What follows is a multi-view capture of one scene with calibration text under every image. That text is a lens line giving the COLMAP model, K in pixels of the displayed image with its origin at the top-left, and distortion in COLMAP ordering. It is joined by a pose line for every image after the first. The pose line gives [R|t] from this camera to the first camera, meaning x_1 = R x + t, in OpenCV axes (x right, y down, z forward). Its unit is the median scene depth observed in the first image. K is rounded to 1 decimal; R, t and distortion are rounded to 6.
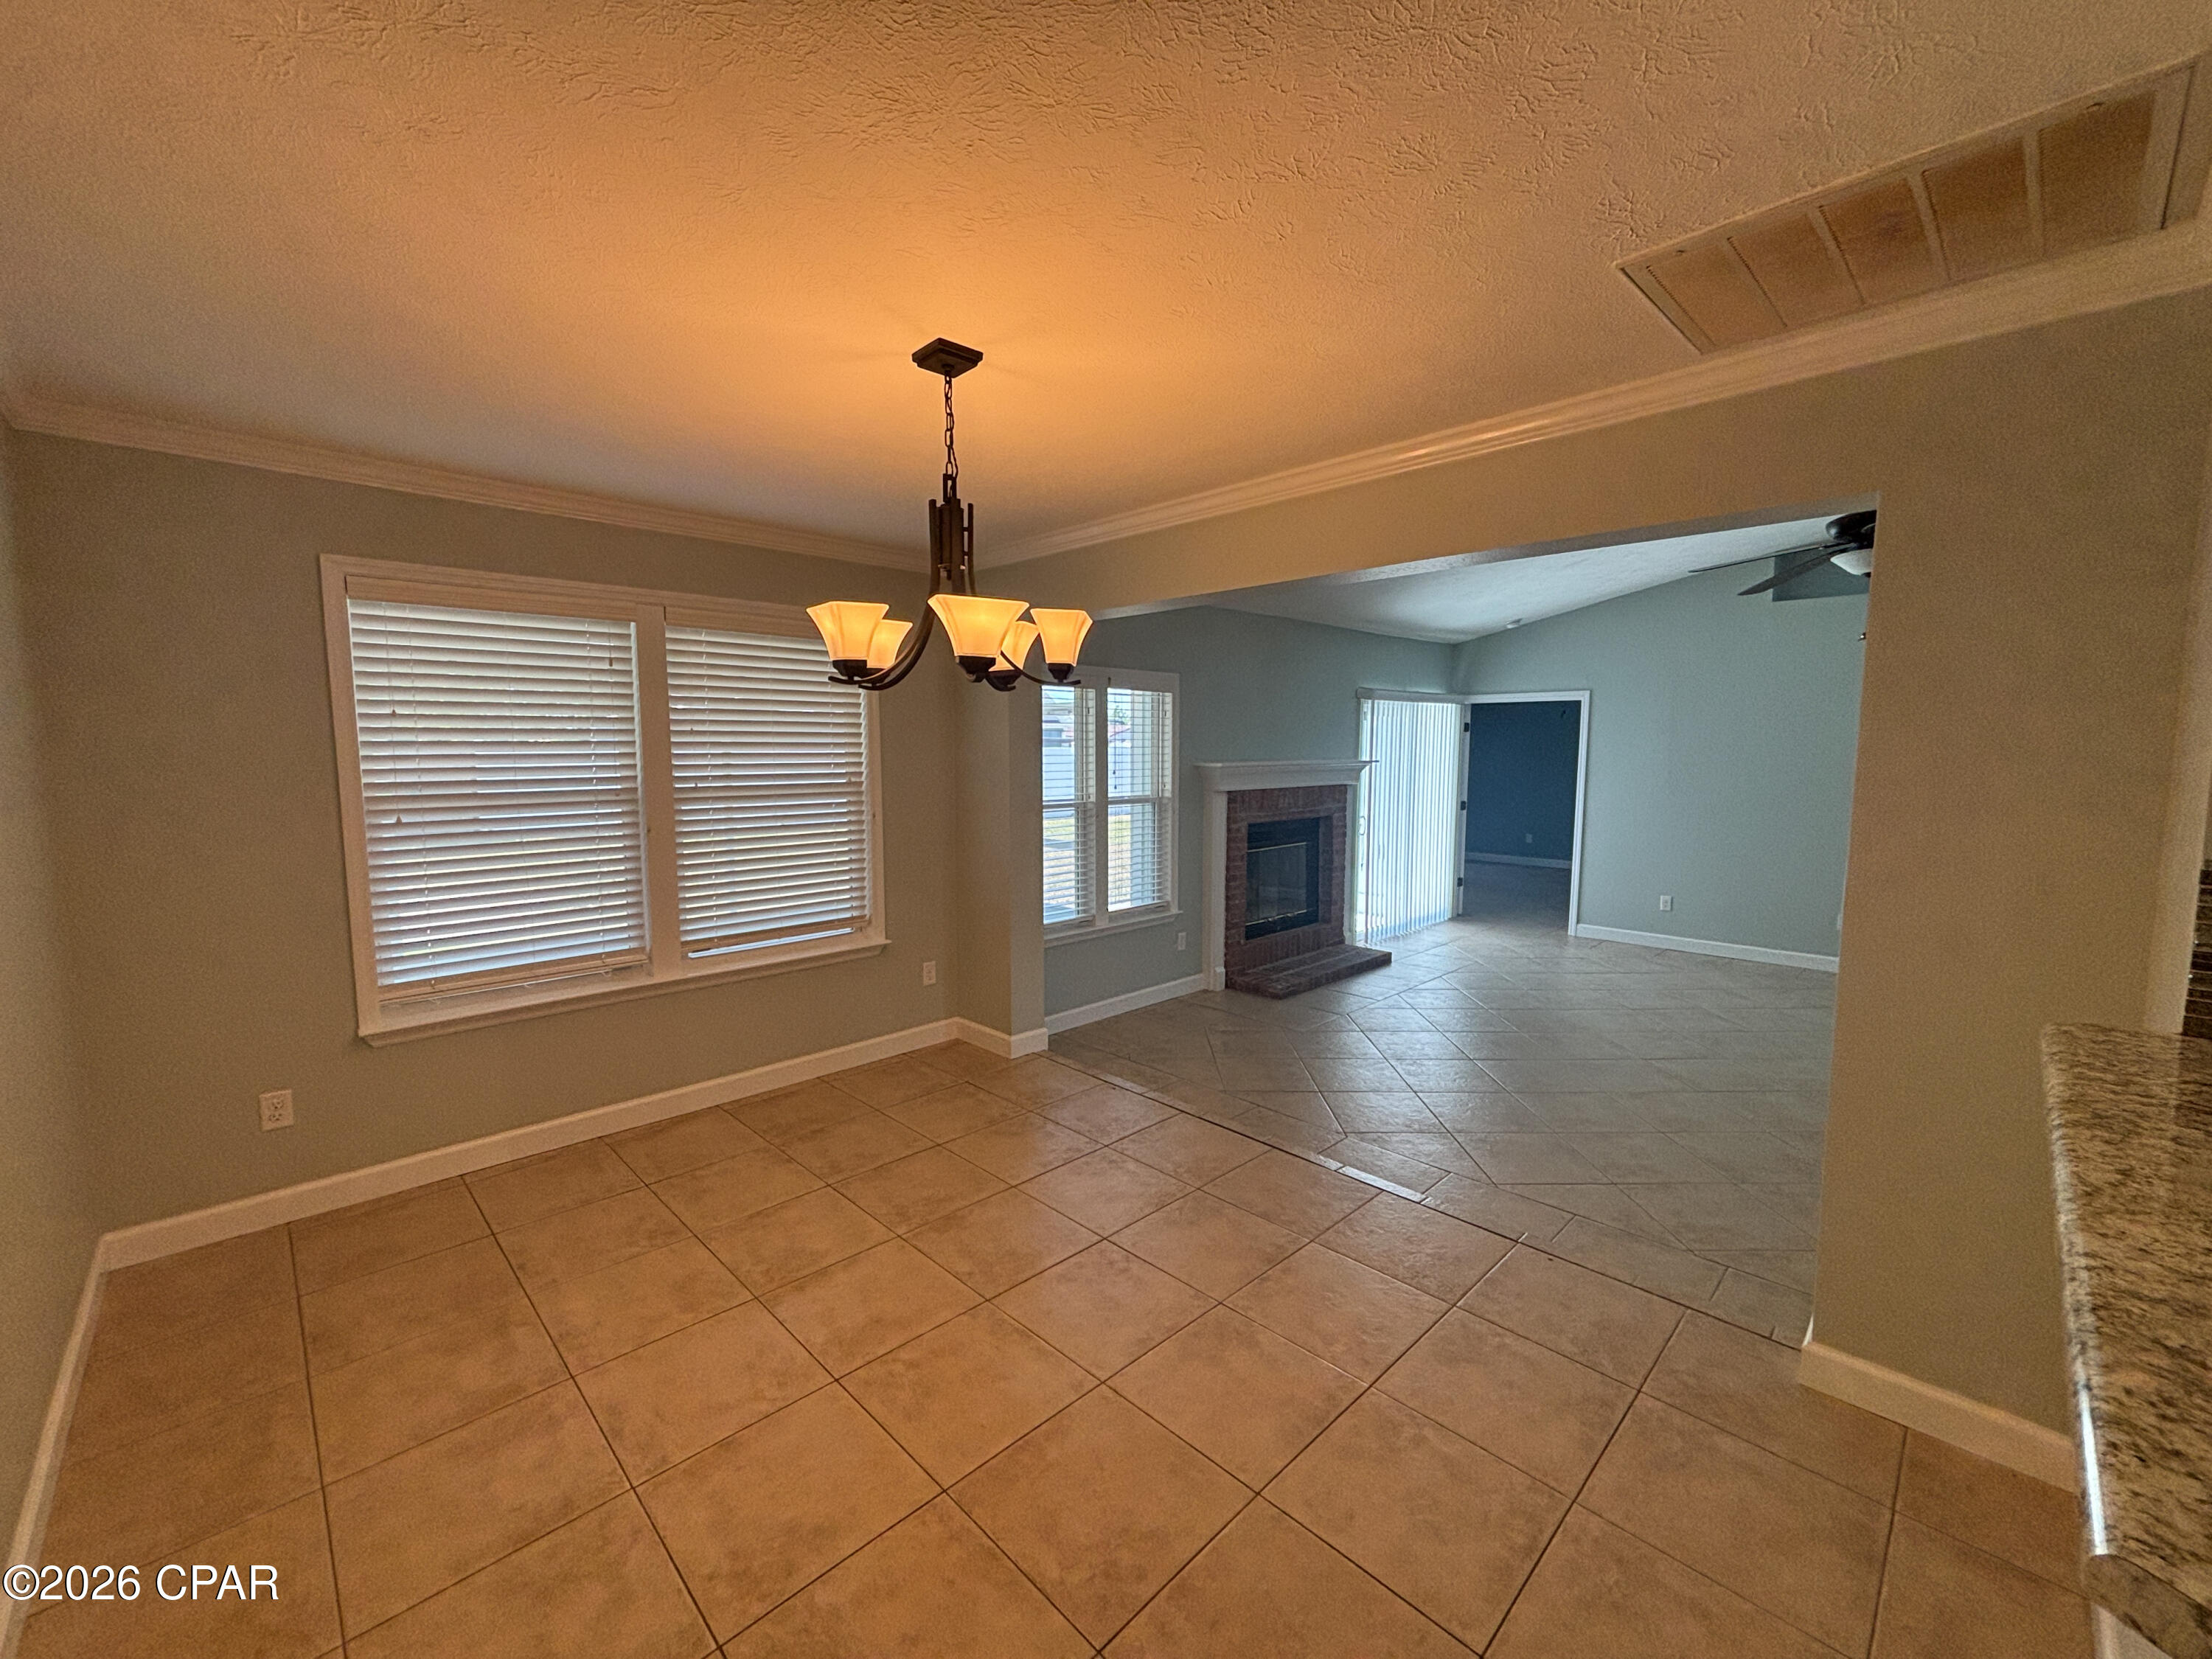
lens RADIAL K [[899.0, 0, 1106.0], [0, 899.0, 829.5], [0, 0, 1]] dist [-0.020461, 0.011279]
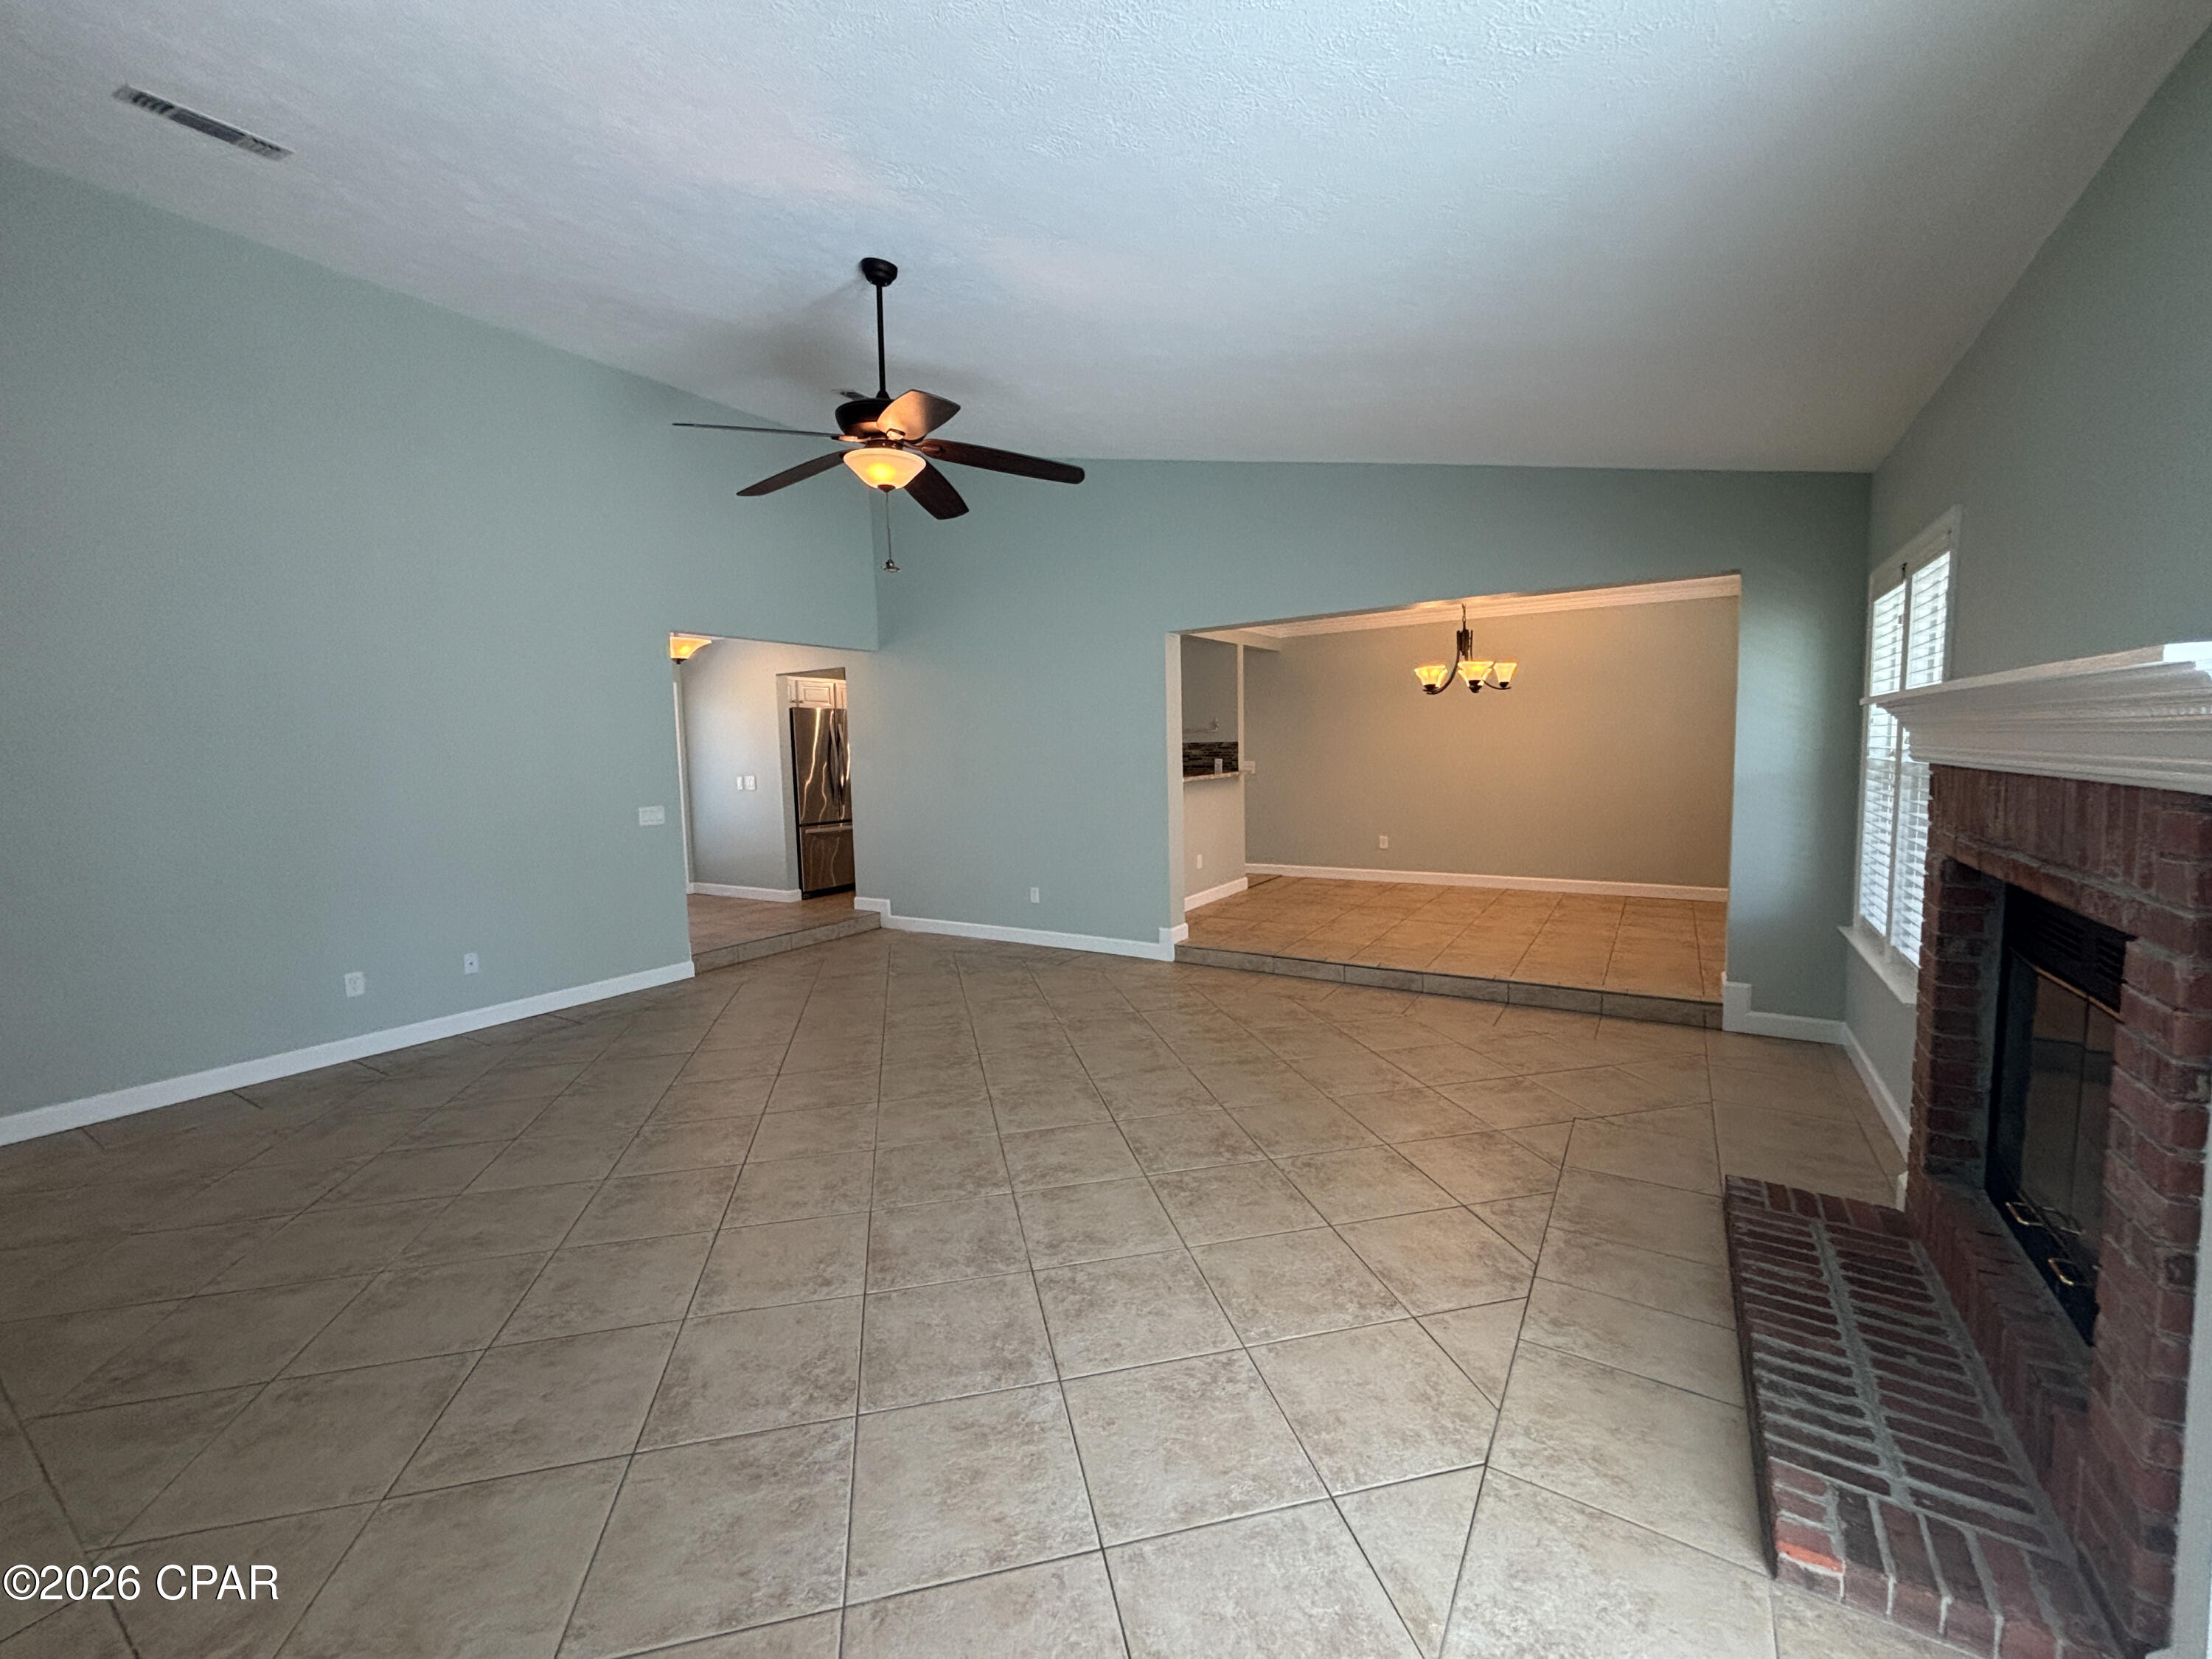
lens RADIAL K [[899.0, 0, 1106.0], [0, 899.0, 829.5], [0, 0, 1]] dist [-0.020461, 0.011279]
pose [[-0.970393, 0.046498, -0.237012, 0.558931], [0.002280, 0.983013, 0.183520, -0.083241], [0.241519, 0.177546, -0.954016, 1.200883]]
